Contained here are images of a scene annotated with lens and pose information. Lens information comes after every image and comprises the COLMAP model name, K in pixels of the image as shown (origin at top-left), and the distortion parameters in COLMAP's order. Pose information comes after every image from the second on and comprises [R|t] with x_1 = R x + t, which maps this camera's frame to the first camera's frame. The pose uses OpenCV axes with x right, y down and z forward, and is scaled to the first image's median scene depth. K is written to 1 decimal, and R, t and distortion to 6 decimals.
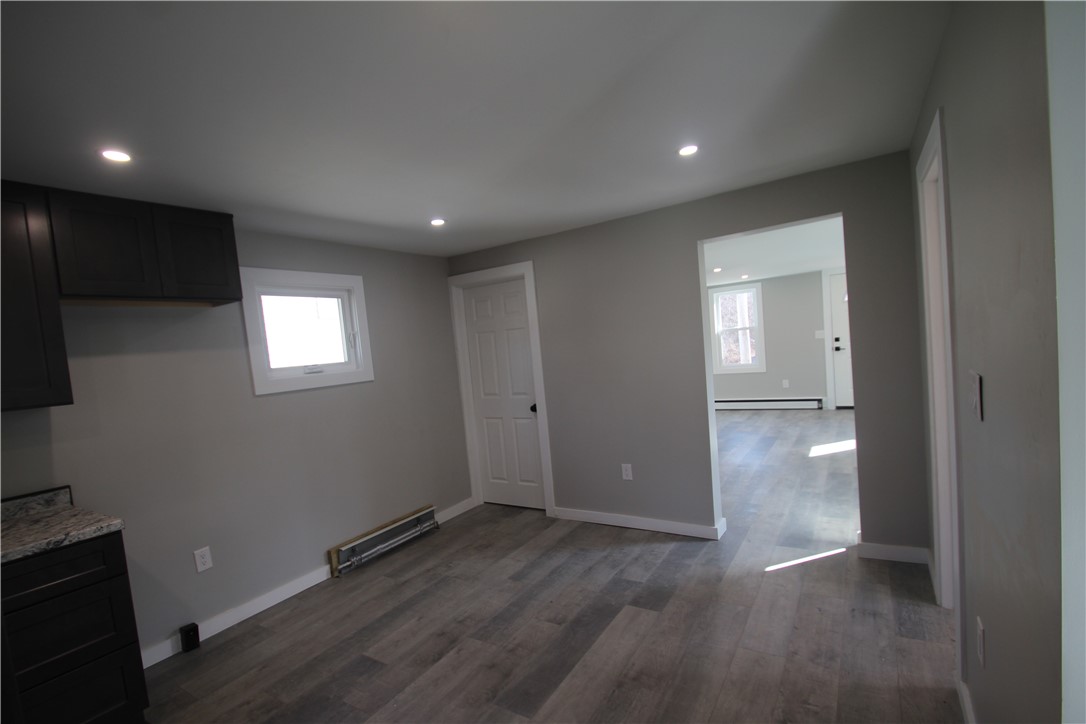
lens RADIAL K [[499.9, 0, 542.0], [0, 499.9, 380.1], [0, 0, 1]] dist [0.014202, -0.019212]
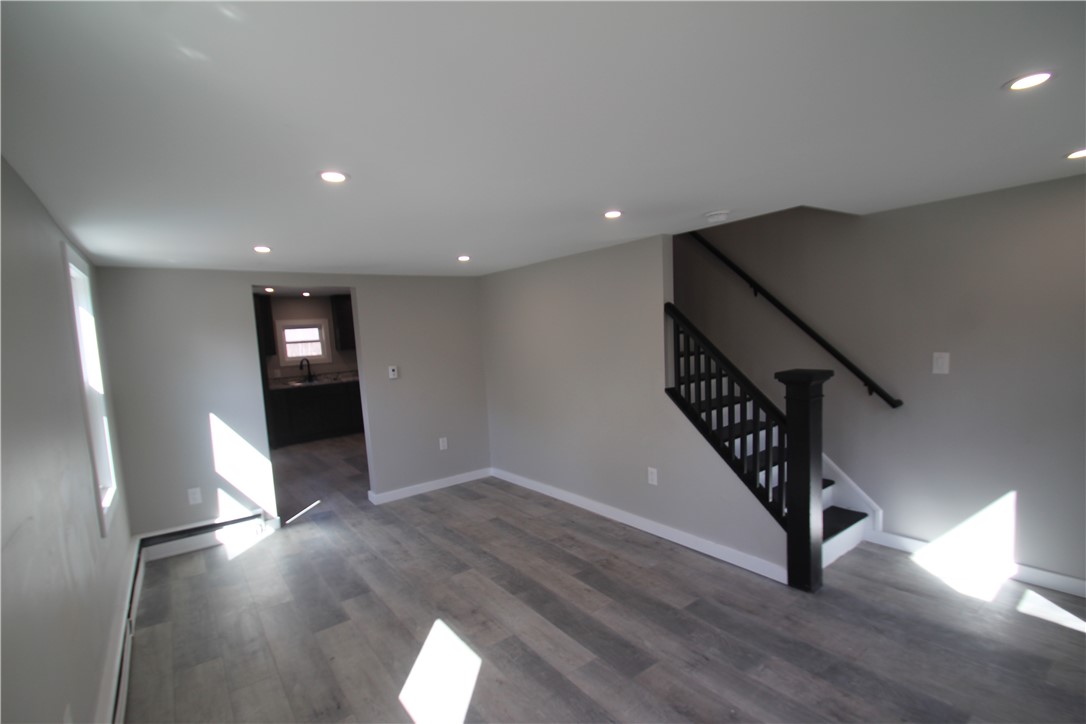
lens RADIAL K [[499.9, 0, 542.0], [0, 499.9, 380.1], [0, 0, 1]] dist [0.014202, -0.019212]
pose [[-0.345775, 0.205939, -0.915439, 1.356608], [0.020044, 0.977016, 0.212221, -0.290590], [0.938103, 0.055031, -0.341956, 1.850697]]
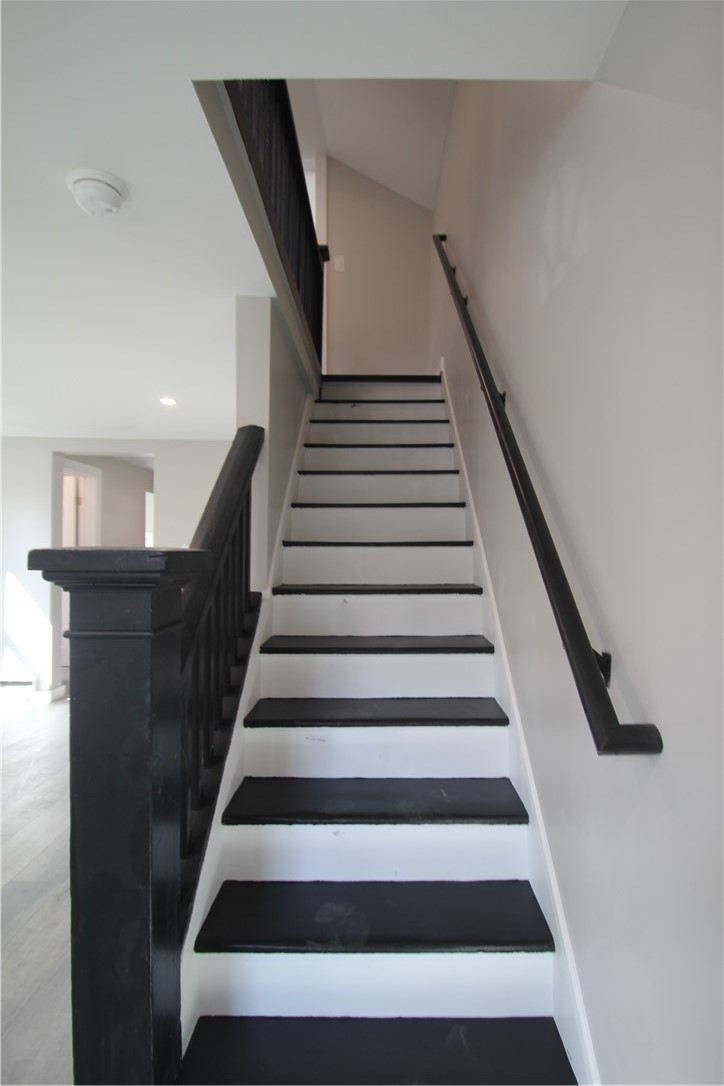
lens RADIAL K [[523.8, 0, 378.4], [0, 523.8, 548.6], [0, 0, 1]] dist [0.011172, -0.017574]
pose [[-0.834482, 0.086597, -0.544189, 0.553813], [0.031118, 0.993404, 0.110363, -0.162368], [0.550156, 0.075162, -0.831672, 2.255076]]
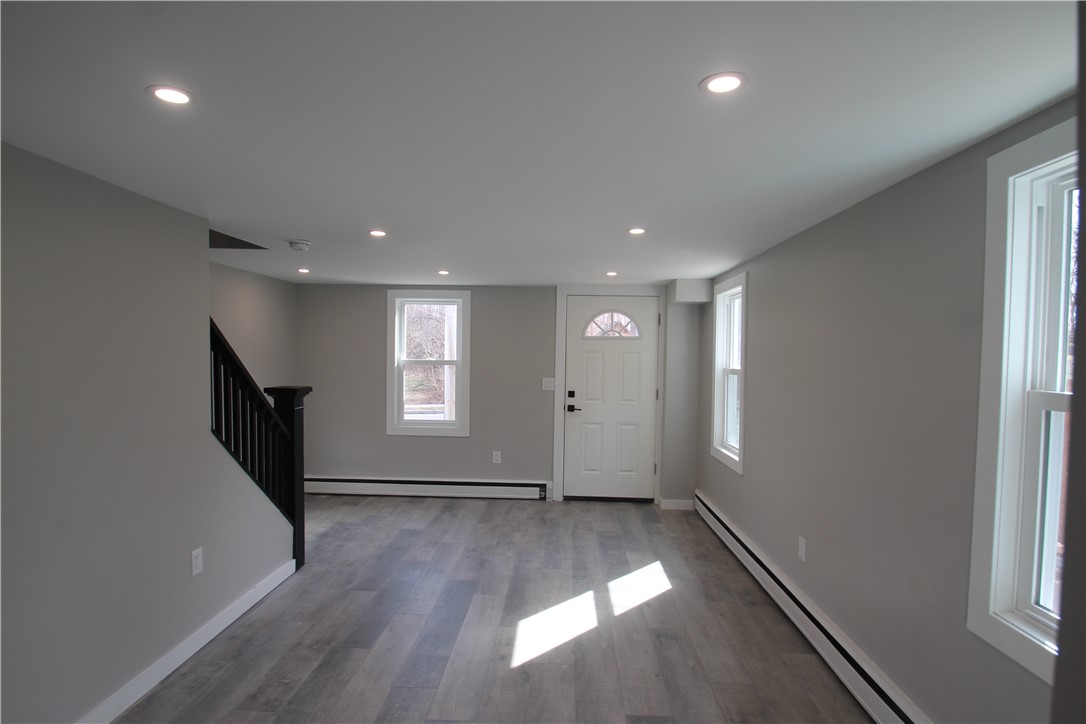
lens RADIAL K [[564.7, 0, 543.6], [0, 564.7, 382.4], [0, 0, 1]] dist [-0.014155, -0.001810]
pose [[0.858694, 0.079962, 0.506212, 0.388520], [-0.057272, 0.996538, -0.060264, -0.105345], [-0.509279, 0.022757, 0.860301, 0.814694]]
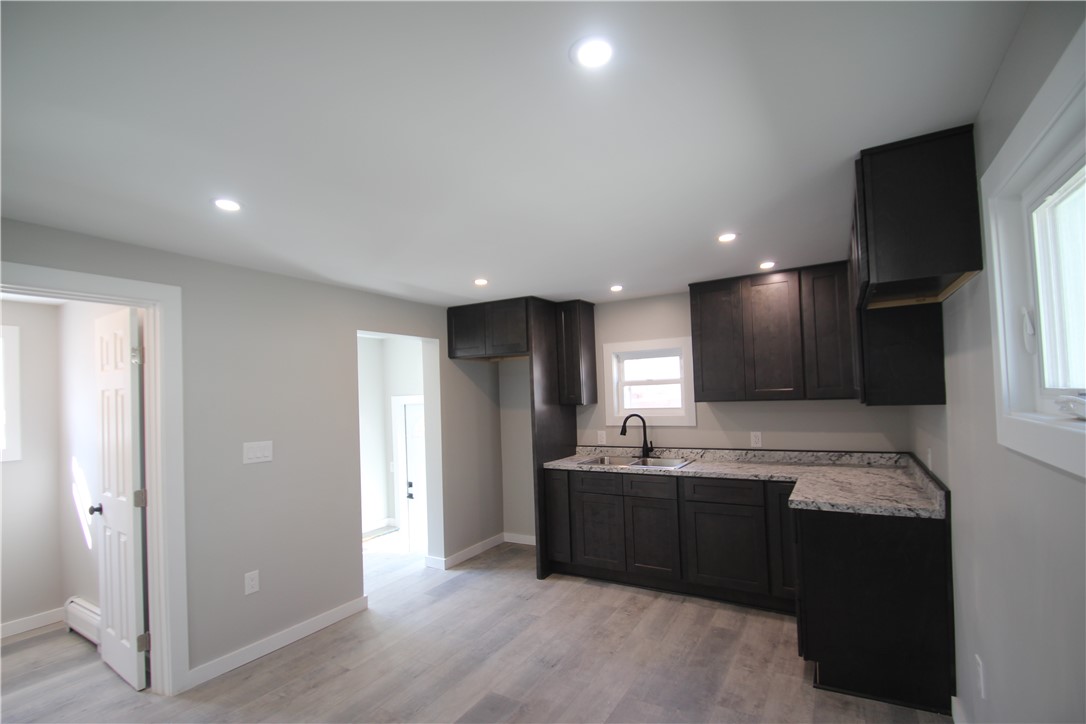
lens RADIAL K [[496.6, 0, 539.3], [0, 496.6, 381.4], [0, 0, 1]] dist [0.016244, -0.018194]
pose [[-0.991747, 0.125683, -0.025347, -0.117071], [0.124430, 0.991157, 0.046100, -0.086599], [0.030917, 0.042566, -0.998615, 1.230251]]
